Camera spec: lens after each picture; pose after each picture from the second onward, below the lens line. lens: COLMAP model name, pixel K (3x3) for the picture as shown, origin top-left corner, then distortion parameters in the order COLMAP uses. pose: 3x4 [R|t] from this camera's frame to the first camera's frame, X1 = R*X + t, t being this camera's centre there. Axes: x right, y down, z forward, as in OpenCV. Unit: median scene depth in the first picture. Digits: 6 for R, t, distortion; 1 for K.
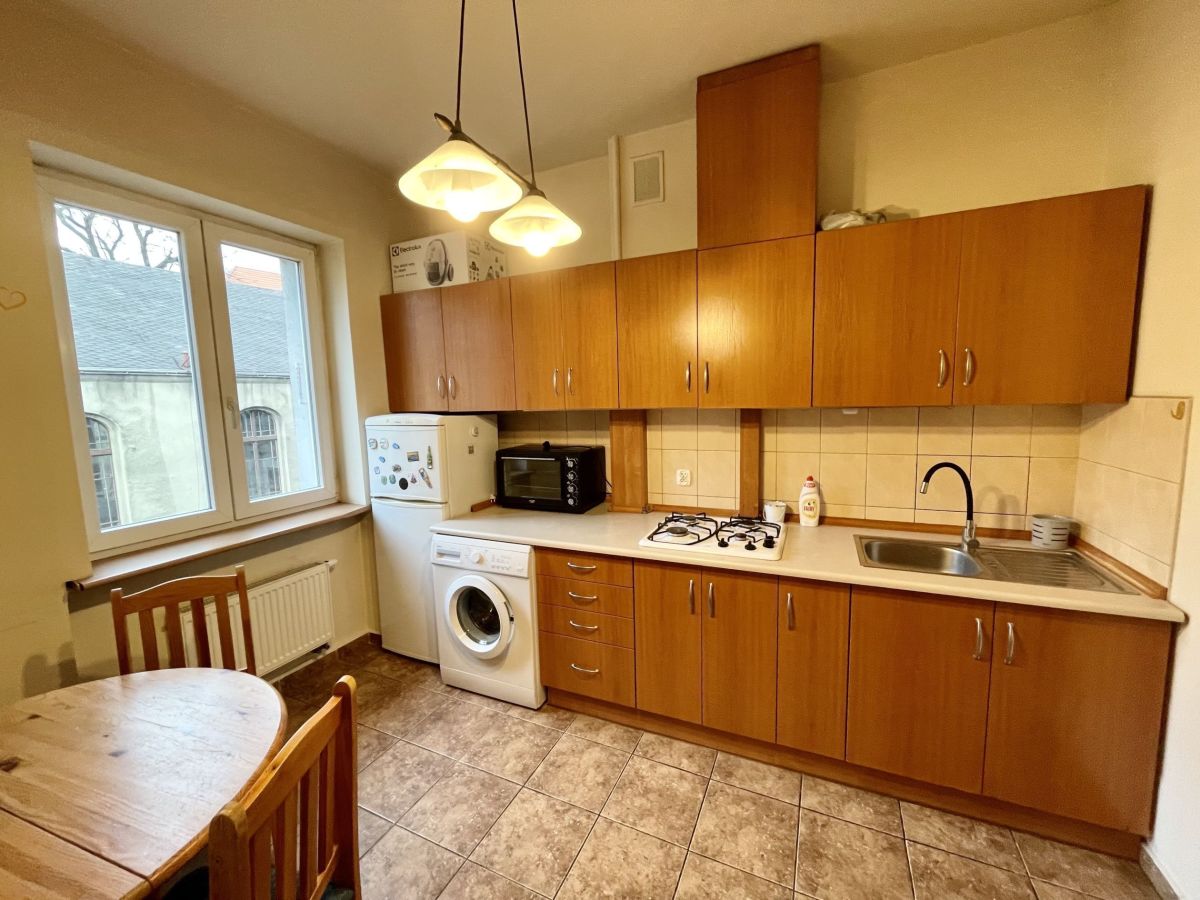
lens RADIAL K [[485.7, 0, 597.5], [0, 485.7, 448.4], [0, 0, 1]] dist [-0.004937, -0.000060]
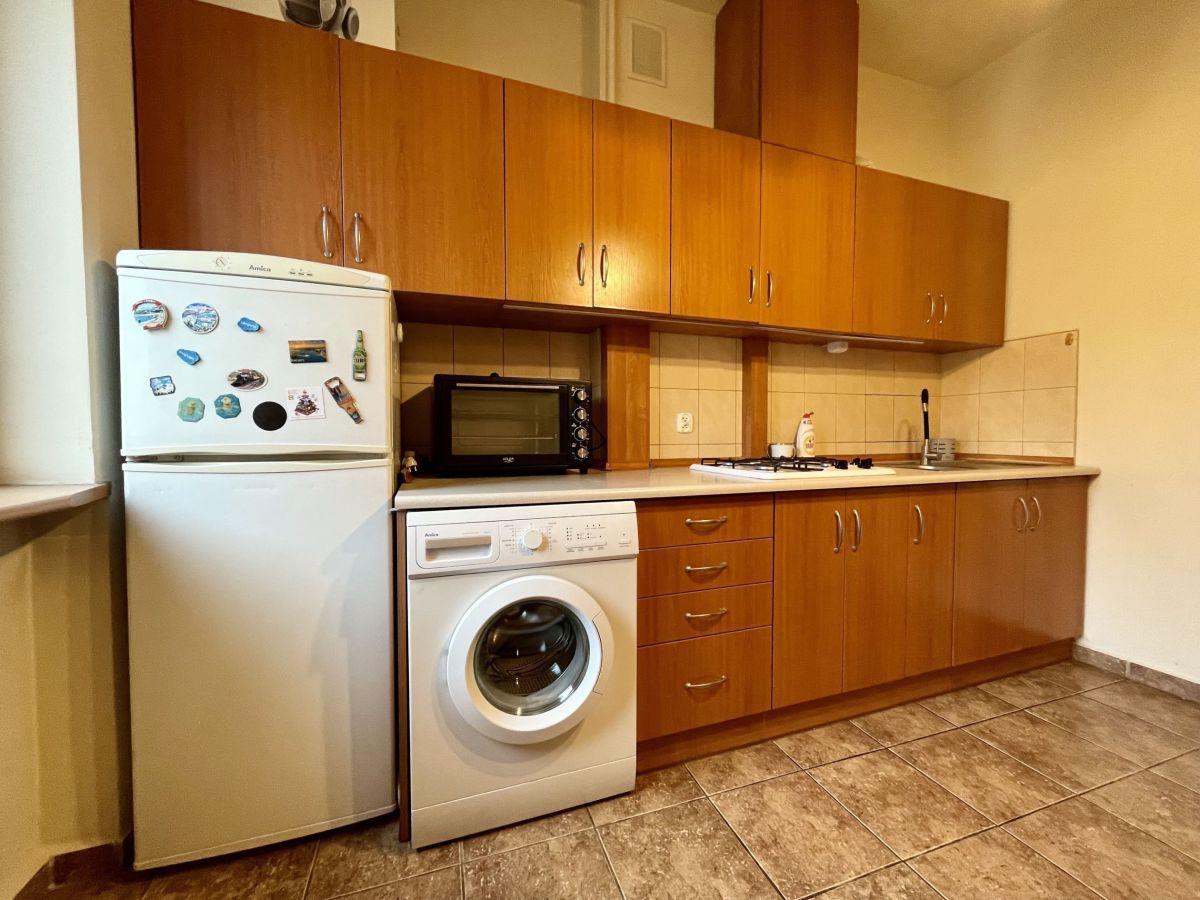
lens RADIAL K [[485.7, 0, 600.4], [0, 485.7, 448.3], [0, 0, 1]] dist [-0.004937, -0.000060]
pose [[0.719050, 0.004329, 0.694945, -0.541992], [0.059206, 0.995964, -0.067463, 0.163384], [-0.692432, 0.089655, 0.715891, 0.560069]]
